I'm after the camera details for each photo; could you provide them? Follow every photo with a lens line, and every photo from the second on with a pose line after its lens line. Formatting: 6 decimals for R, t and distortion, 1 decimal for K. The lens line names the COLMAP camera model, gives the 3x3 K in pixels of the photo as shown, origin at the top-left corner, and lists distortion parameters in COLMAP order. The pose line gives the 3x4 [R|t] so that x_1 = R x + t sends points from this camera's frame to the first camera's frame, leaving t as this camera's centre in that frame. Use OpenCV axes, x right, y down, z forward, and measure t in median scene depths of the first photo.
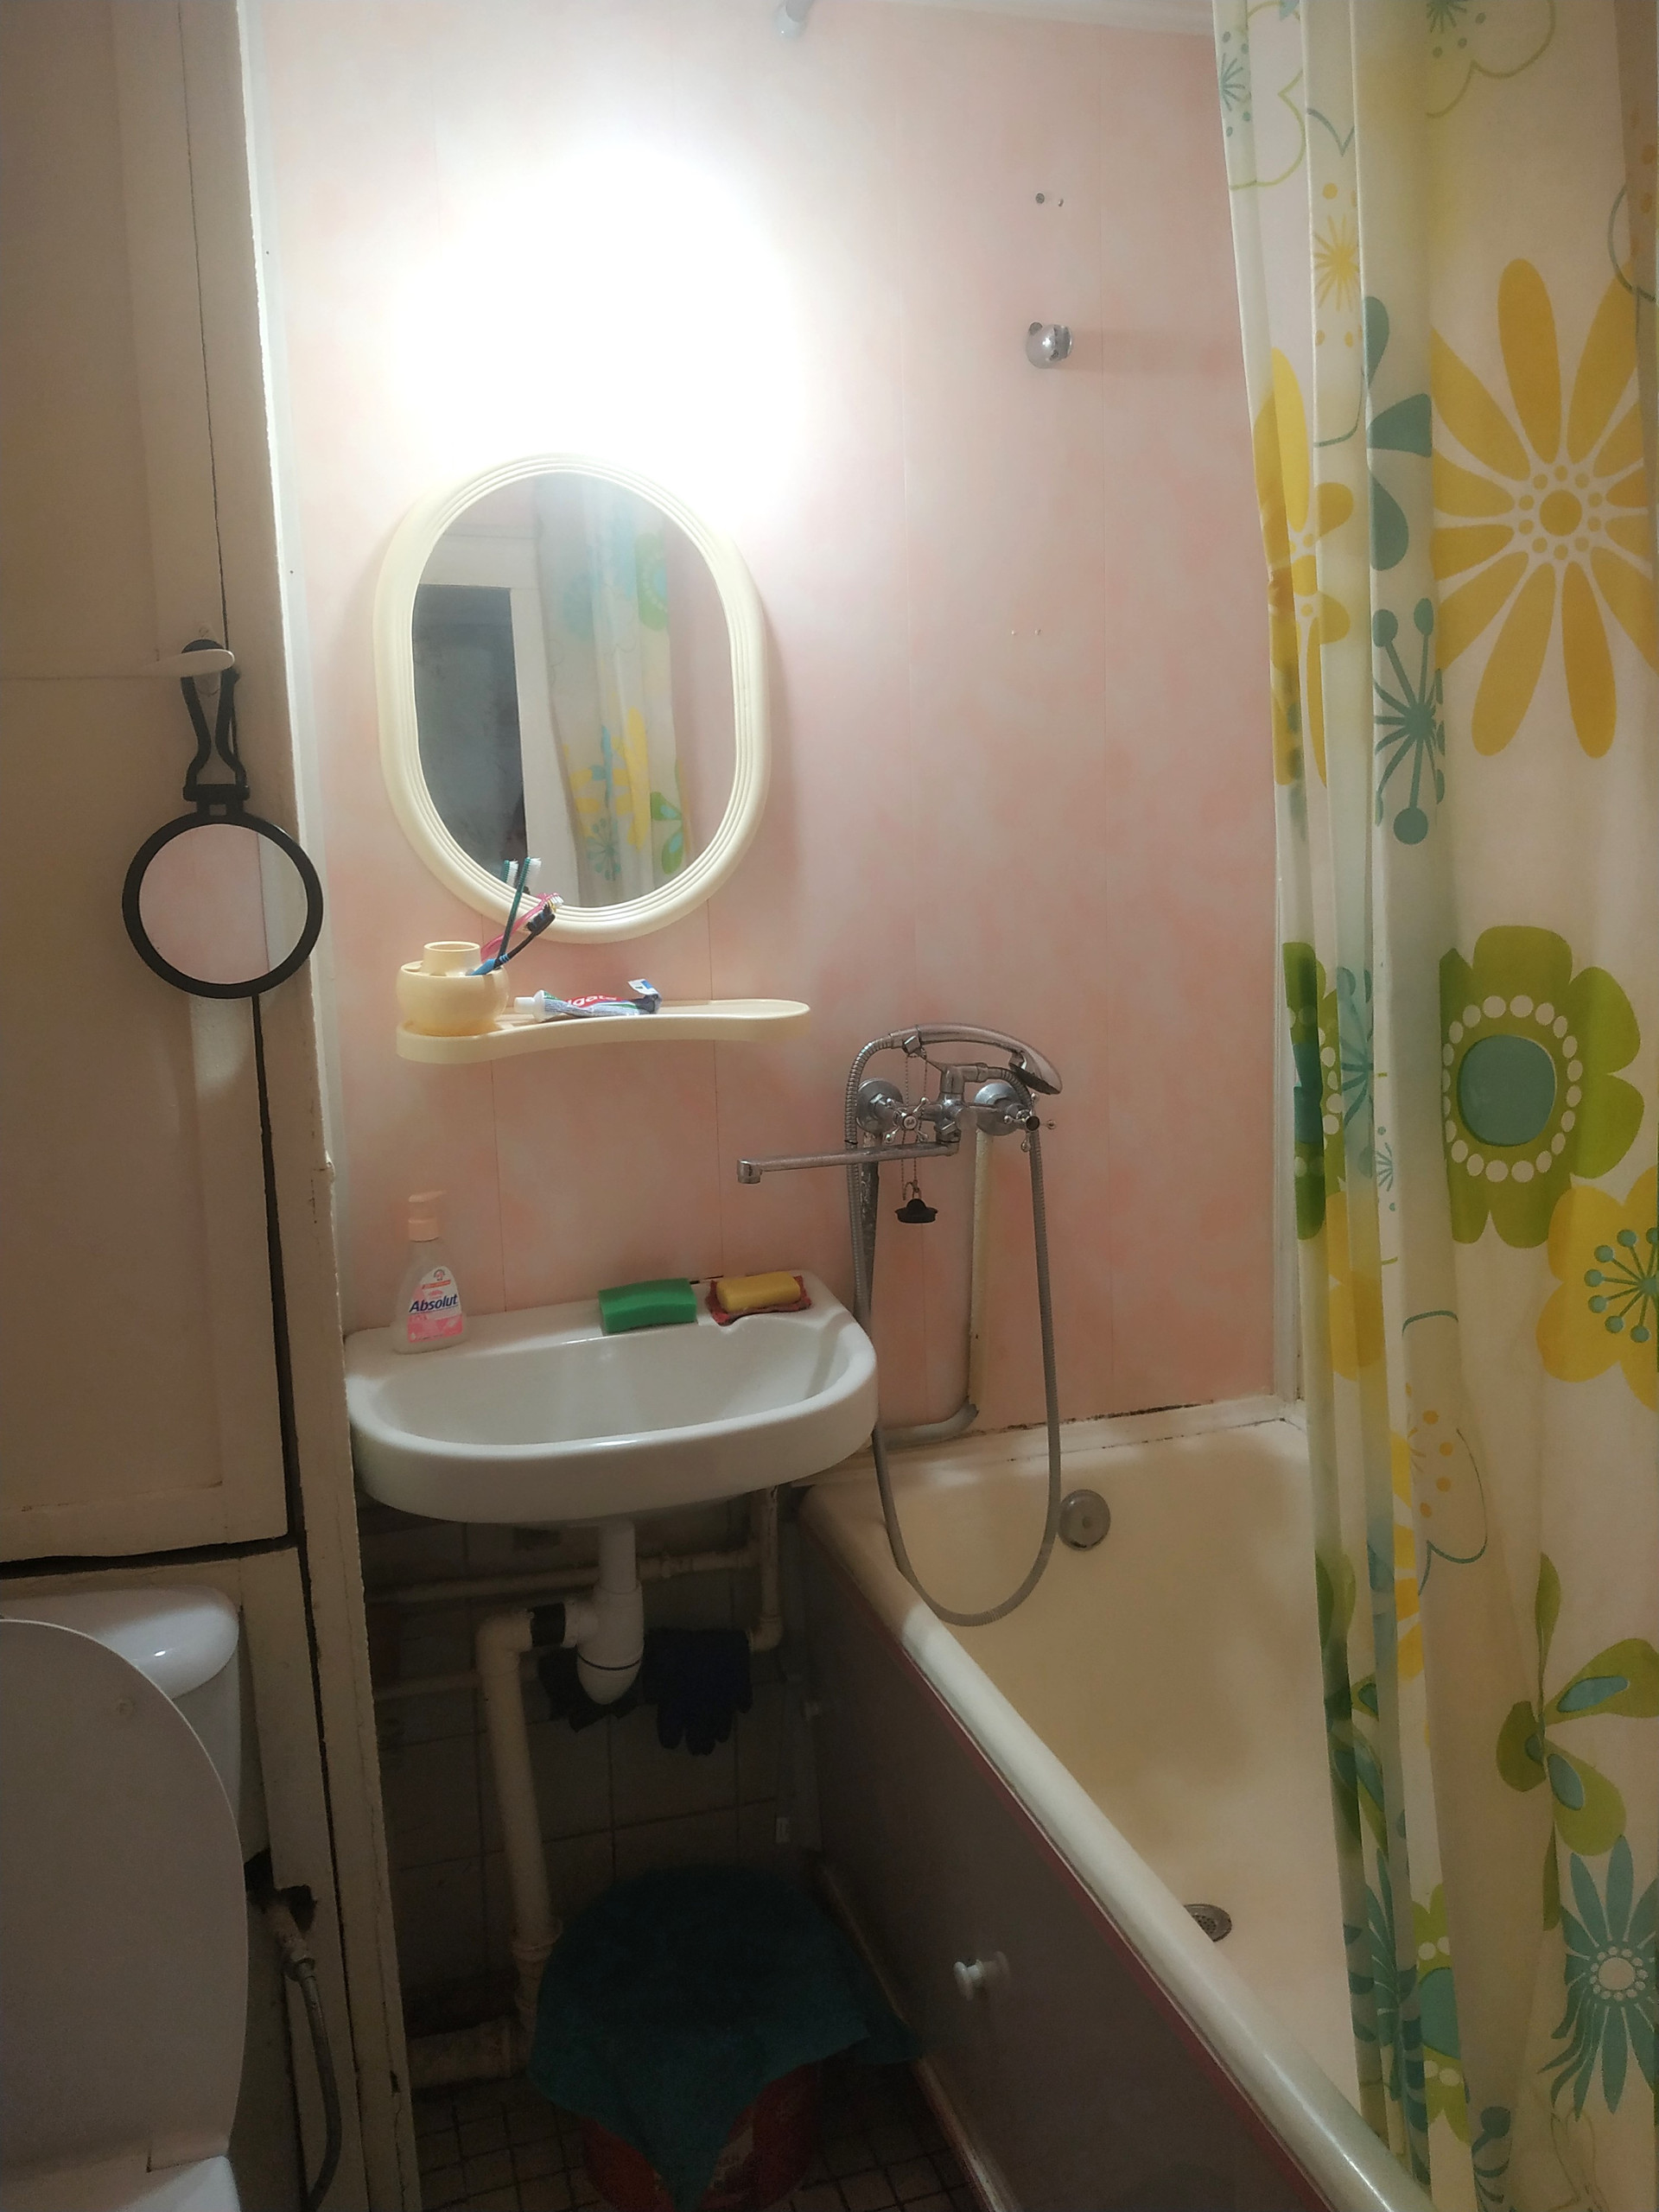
lens RADIAL K [[1583.7, 0, 830.8], [0, 1583.7, 1086.3], [0, 0, 1]] dist [0.068674, -0.184059]
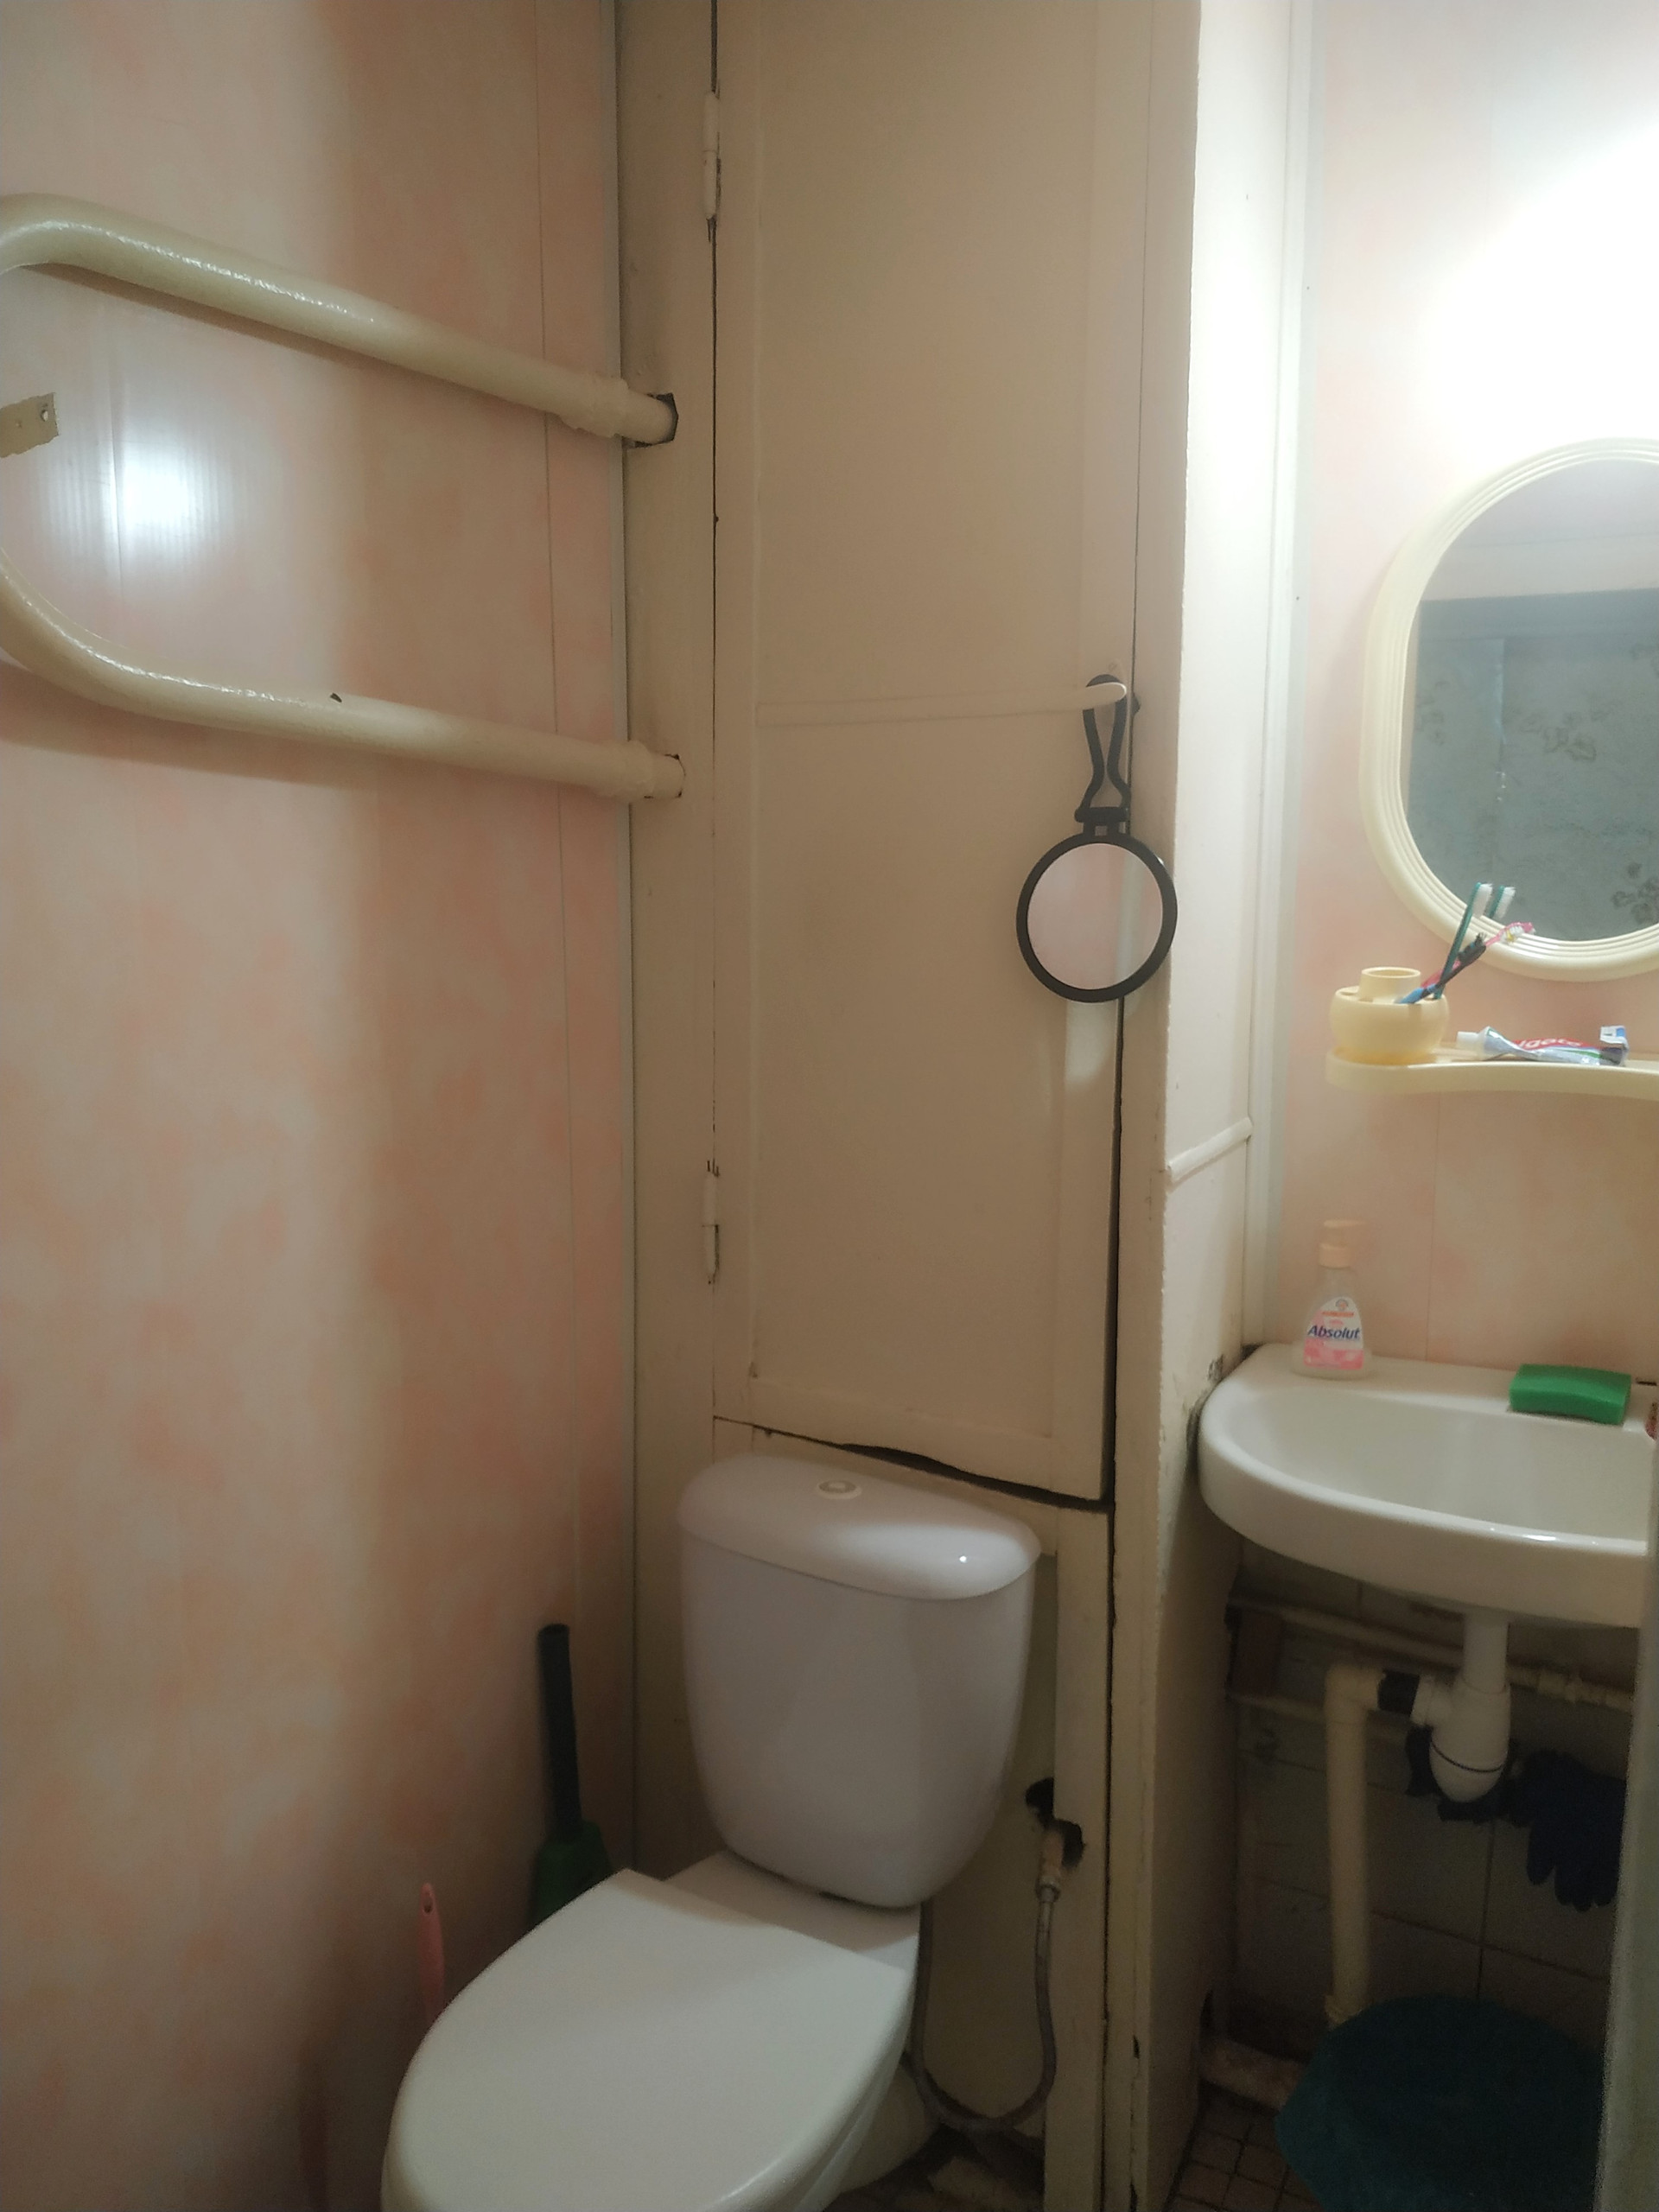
lens RADIAL K [[1614.4, 0, 830.9], [0, 1614.4, 1121.5], [0, 0, 1]] dist [-0.014684, -0.000606]
pose [[0.695840, 0.137579, -0.704896, 0.220819], [-0.129069, 0.989456, 0.065708, -0.018087], [0.706504, 0.045258, 0.706260, 0.070104]]
